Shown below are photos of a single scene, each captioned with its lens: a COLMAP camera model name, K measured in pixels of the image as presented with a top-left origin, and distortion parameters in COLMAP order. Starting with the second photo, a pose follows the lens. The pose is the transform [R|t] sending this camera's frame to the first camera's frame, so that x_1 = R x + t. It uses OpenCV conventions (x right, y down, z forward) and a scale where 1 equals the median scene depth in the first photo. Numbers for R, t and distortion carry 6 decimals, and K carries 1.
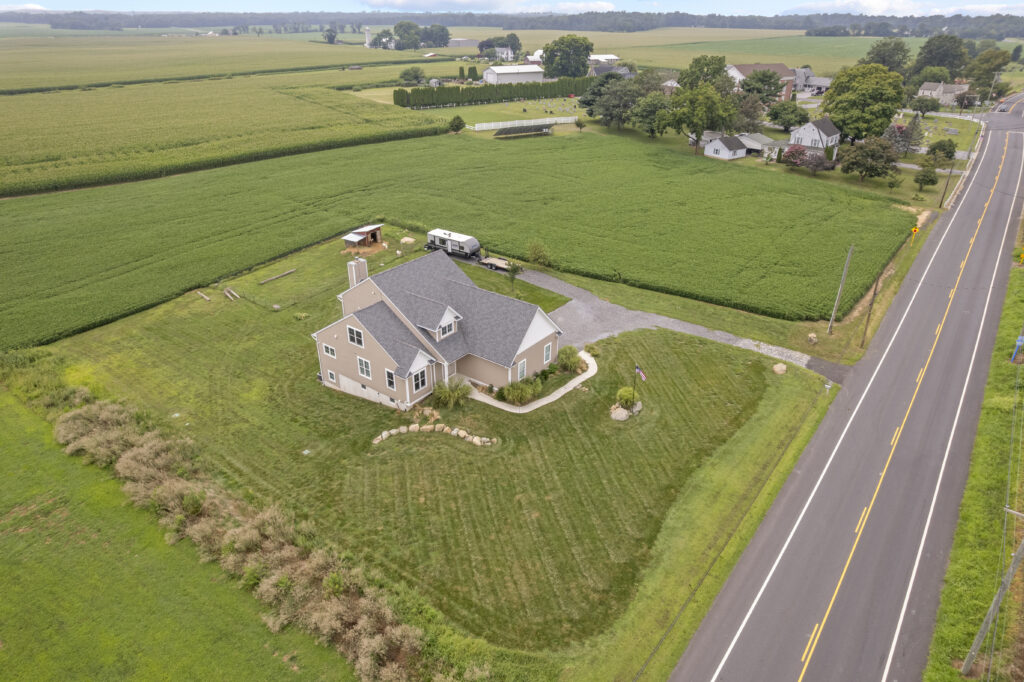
lens RADIAL K [[654.6, 0, 515.7], [0, 654.6, 342.1], [0, 0, 1]] dist [-0.063172, 0.056515]
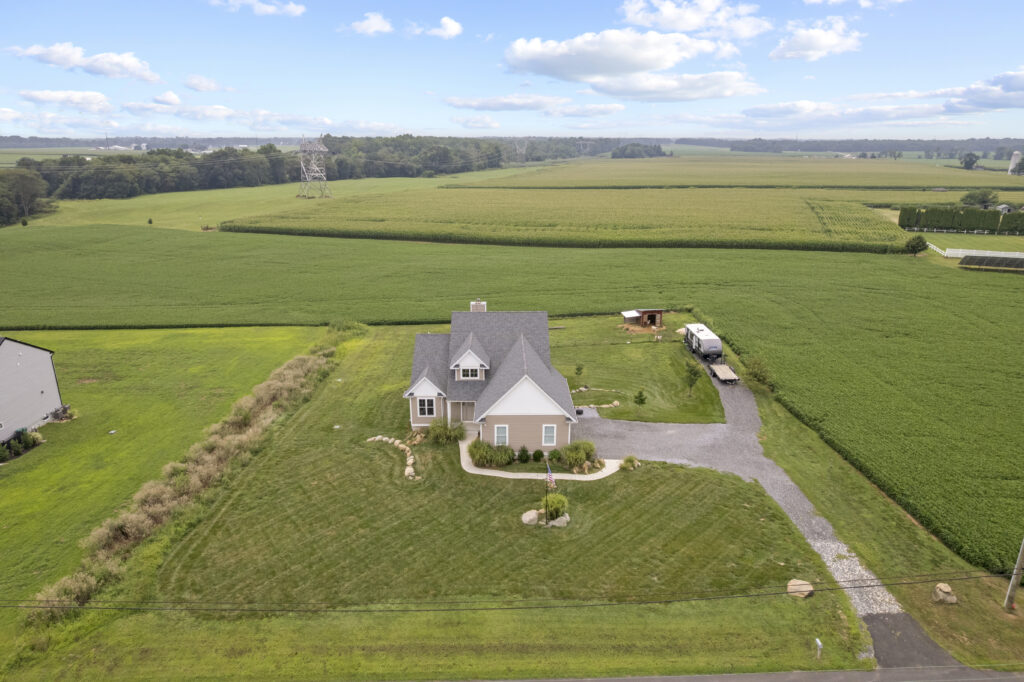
lens RADIAL K [[654.6, 0, 517.9], [0, 654.6, 341.4], [0, 0, 1]] dist [-0.063172, 0.056515]
pose [[0.617368, 0.232507, -0.751530, 0.677973], [-0.357732, 0.933811, -0.004970, -0.084748], [0.700632, 0.271914, 0.659680, 0.344673]]
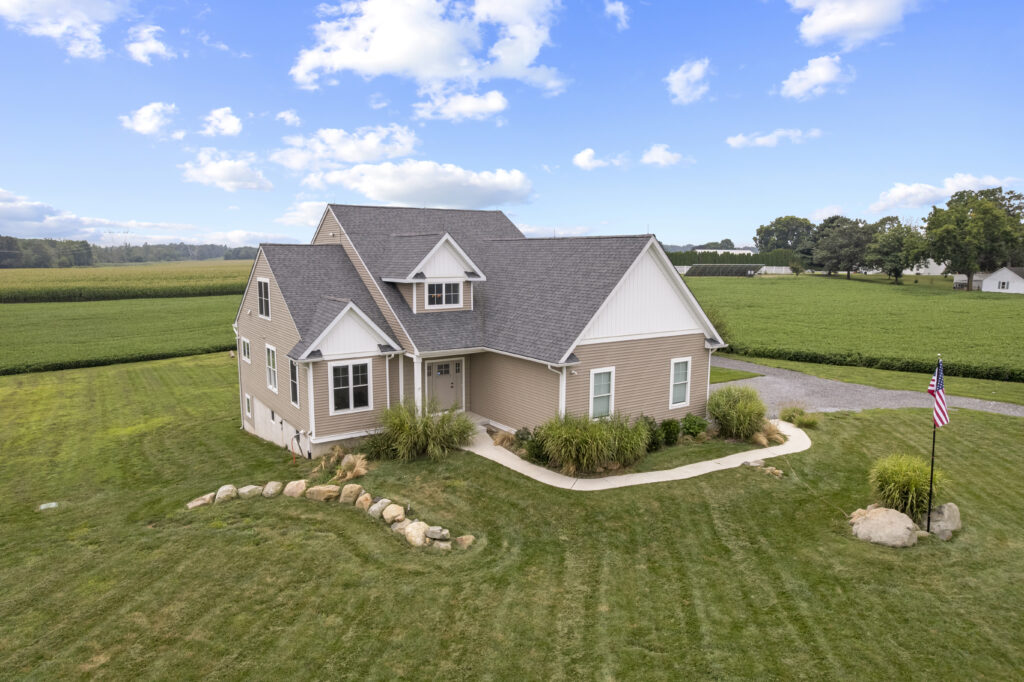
lens RADIAL K [[654.6, 0, 513.1], [0, 654.6, 342.9], [0, 0, 1]] dist [-0.063172, 0.056515]
pose [[0.946119, 0.039698, -0.321377, 0.081252], [-0.143718, 0.940834, -0.306882, 0.136498], [0.290180, 0.336534, 0.895846, 0.600379]]
